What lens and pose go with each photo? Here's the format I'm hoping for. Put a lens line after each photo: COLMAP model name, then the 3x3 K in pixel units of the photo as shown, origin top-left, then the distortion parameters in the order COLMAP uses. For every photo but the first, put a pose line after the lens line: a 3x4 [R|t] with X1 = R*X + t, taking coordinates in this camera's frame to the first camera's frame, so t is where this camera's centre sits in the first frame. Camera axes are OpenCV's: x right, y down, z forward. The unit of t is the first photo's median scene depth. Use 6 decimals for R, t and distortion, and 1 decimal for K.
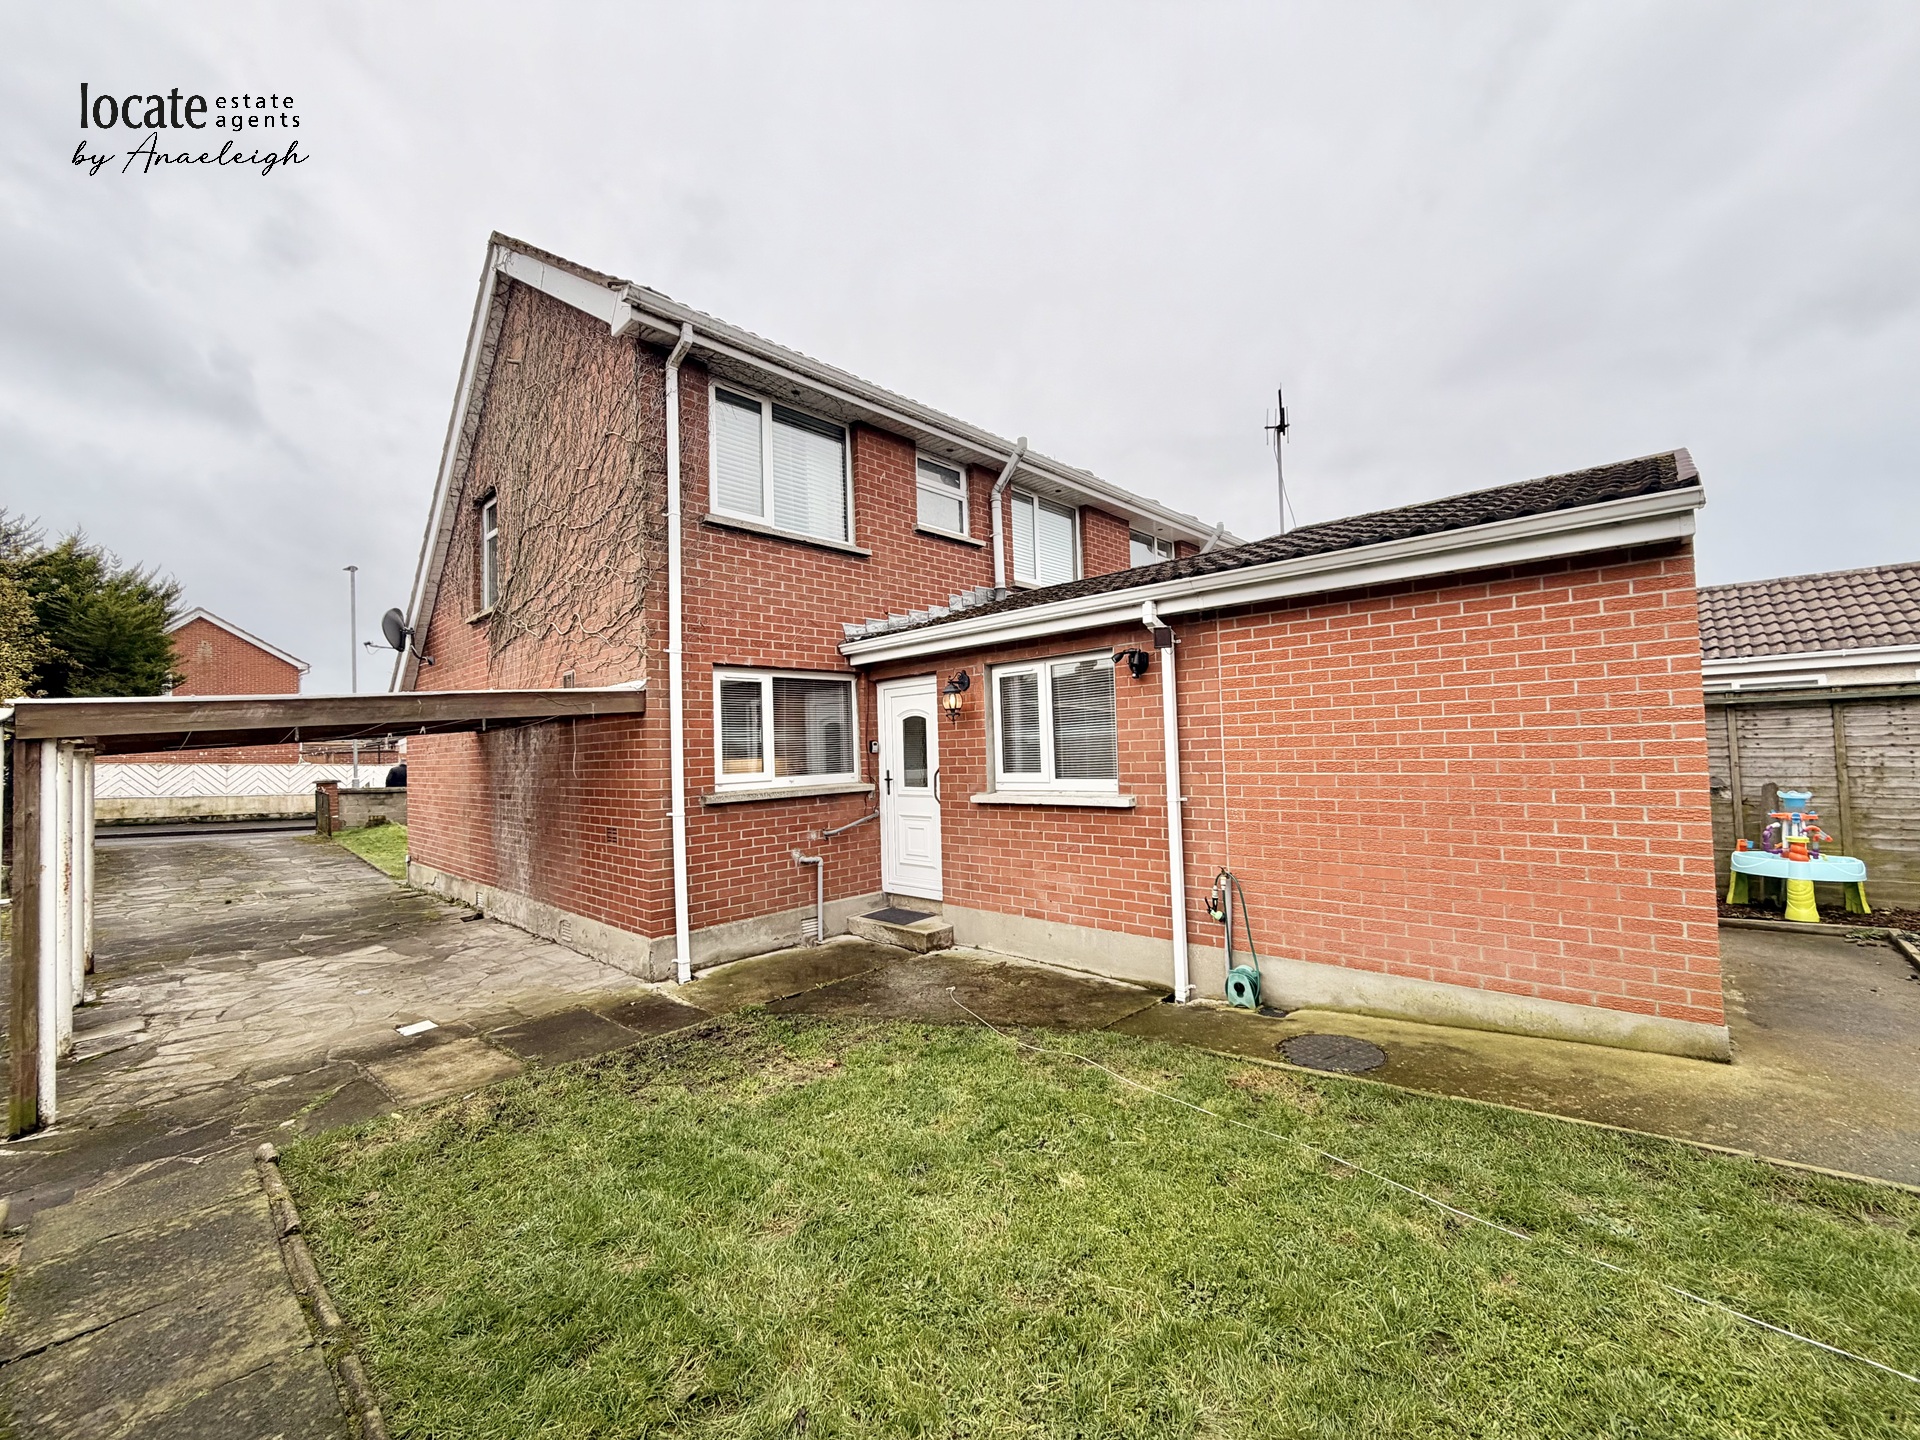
lens RADIAL K [[763.5, 0, 951.2], [0, 763.5, 724.0], [0, 0, 1]] dist [0.000045, -0.000461]
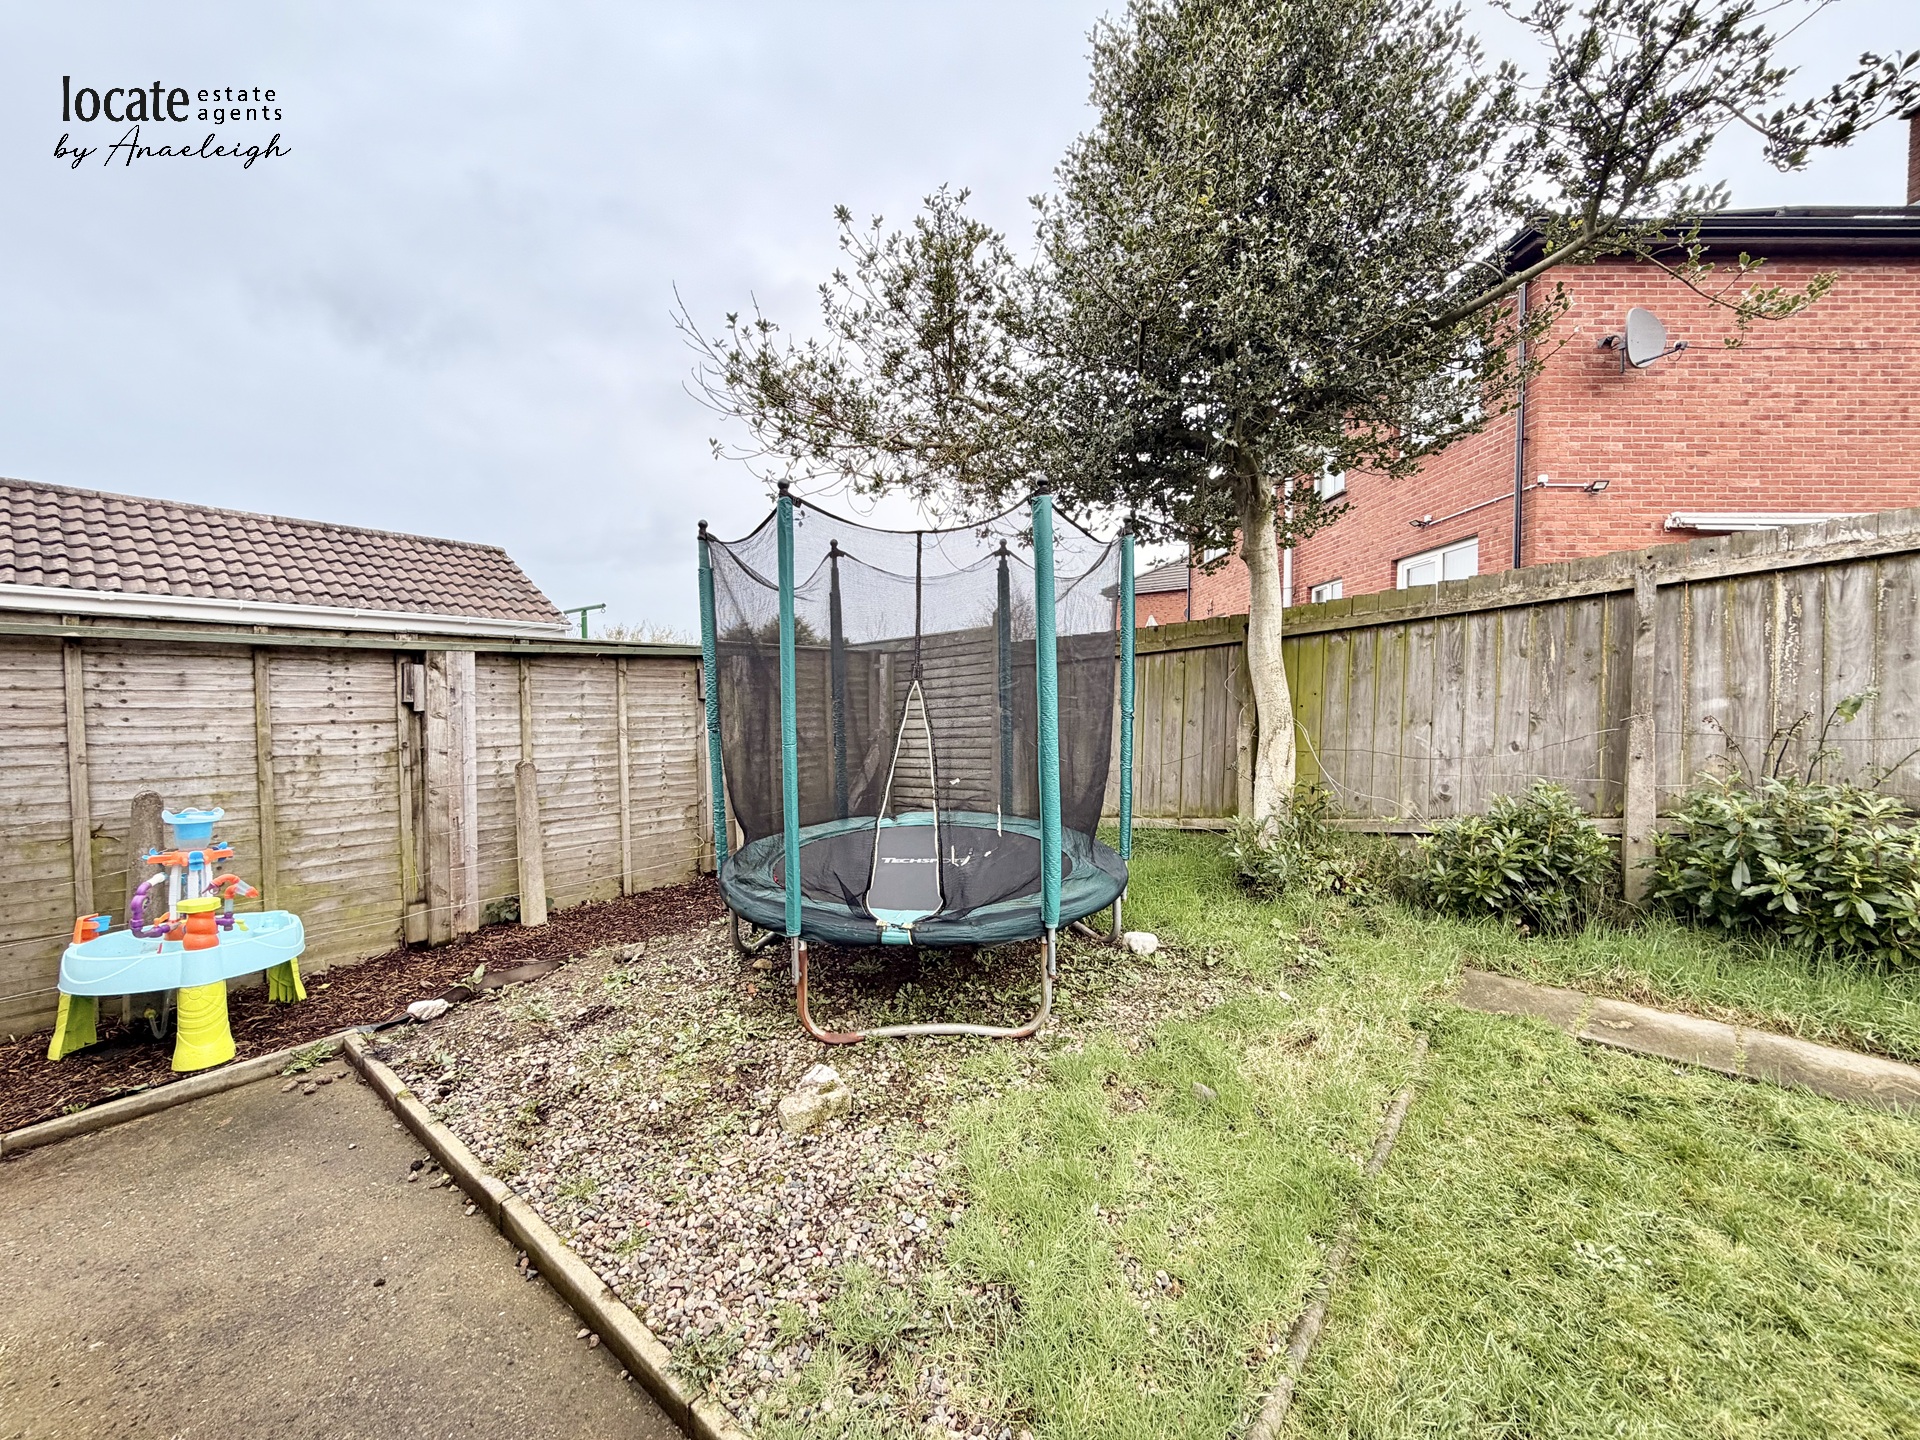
lens RADIAL K [[763.5, 0, 951.1], [0, 763.5, 727.2], [0, 0, 1]] dist [0.000045, -0.000461]
pose [[-0.066315, -0.003027, 0.997794, 0.523919], [-0.028222, 0.999601, 0.001157, 0.015829], [-0.997400, -0.028083, -0.066374, 0.495031]]
